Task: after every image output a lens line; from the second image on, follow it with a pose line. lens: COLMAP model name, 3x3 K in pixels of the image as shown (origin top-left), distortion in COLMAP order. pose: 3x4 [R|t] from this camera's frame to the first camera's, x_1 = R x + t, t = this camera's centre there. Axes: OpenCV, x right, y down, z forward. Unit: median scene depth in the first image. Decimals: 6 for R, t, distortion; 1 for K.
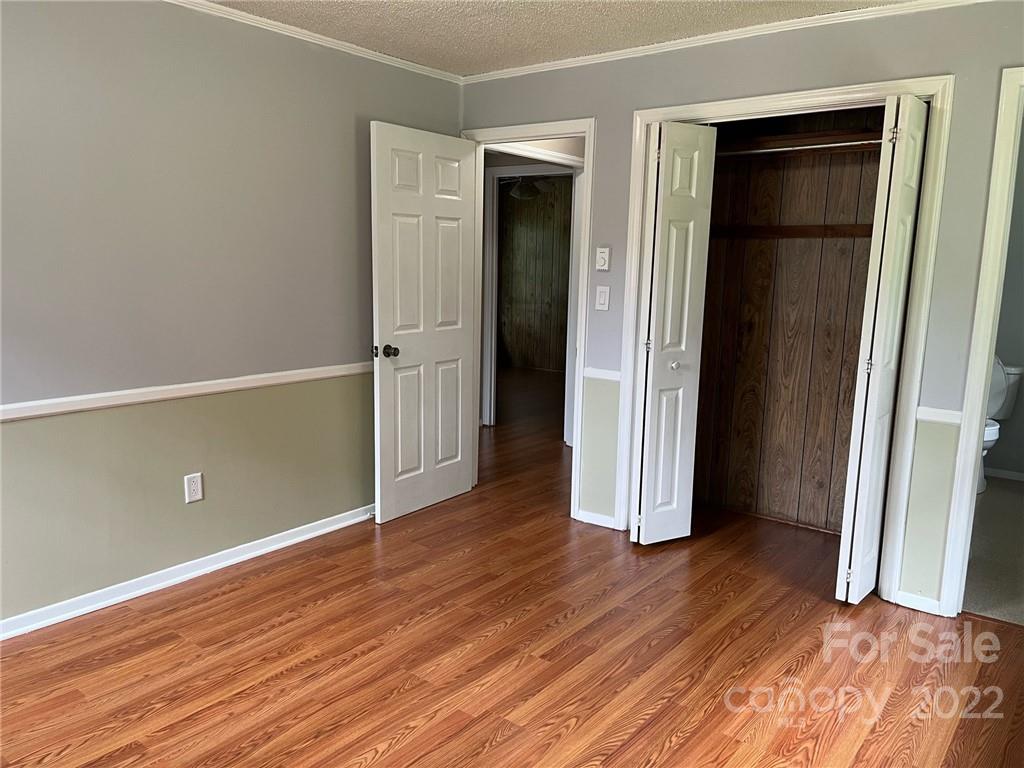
lens RADIAL K [[767.8, 0, 515.4], [0, 767.8, 388.3], [0, 0, 1]] dist [0.064504, -0.076703]
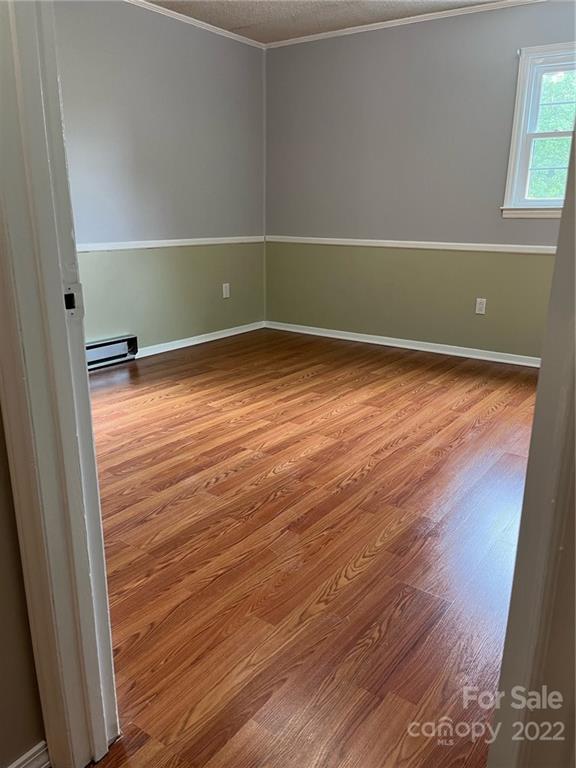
lens RADIAL K [[575.8, 0, 281.1], [0, 575.8, 380.6], [0, 0, 1]] dist [0.064504, -0.076703]
pose [[-0.999170, -0.021996, -0.034280, 0.008556], [-0.034700, 0.900414, 0.433649, -0.164672], [0.021328, 0.434479, -0.900430, 1.659051]]
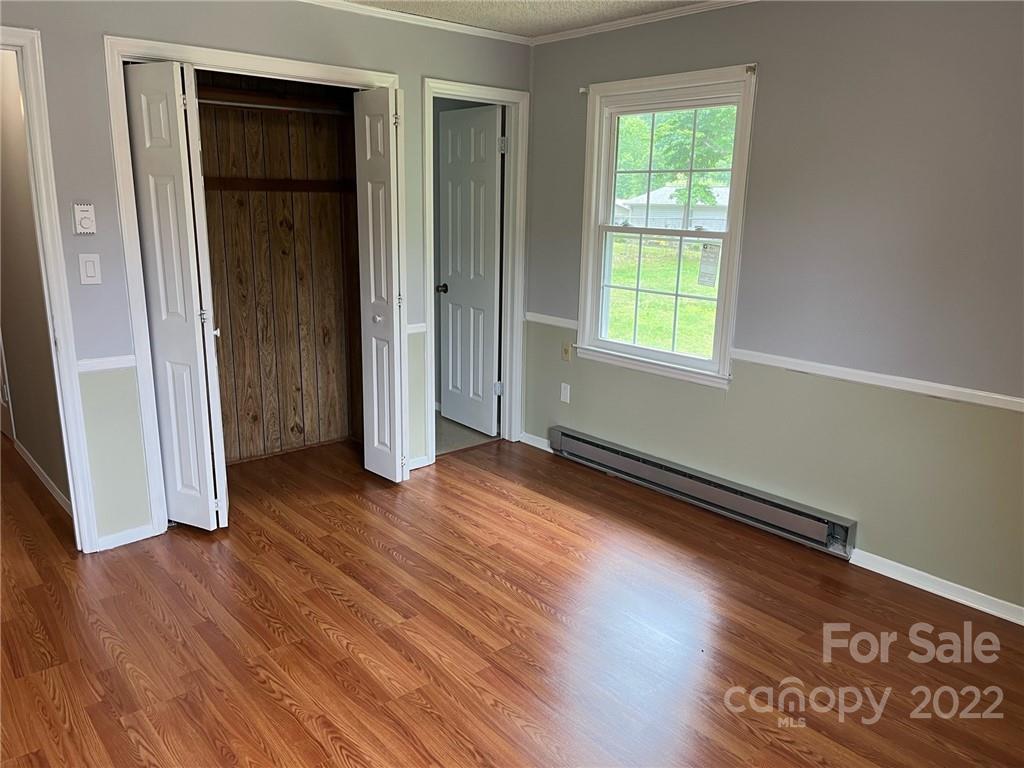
lens RADIAL K [[767.8, 0, 507.9], [0, 767.8, 387.9], [0, 0, 1]] dist [0.064504, -0.076703]
pose [[0.195283, -0.254561, 0.947134, -0.769912], [0.152121, 0.961902, 0.227165, -0.151919], [-0.968877, 0.099717, 0.226568, 0.544901]]
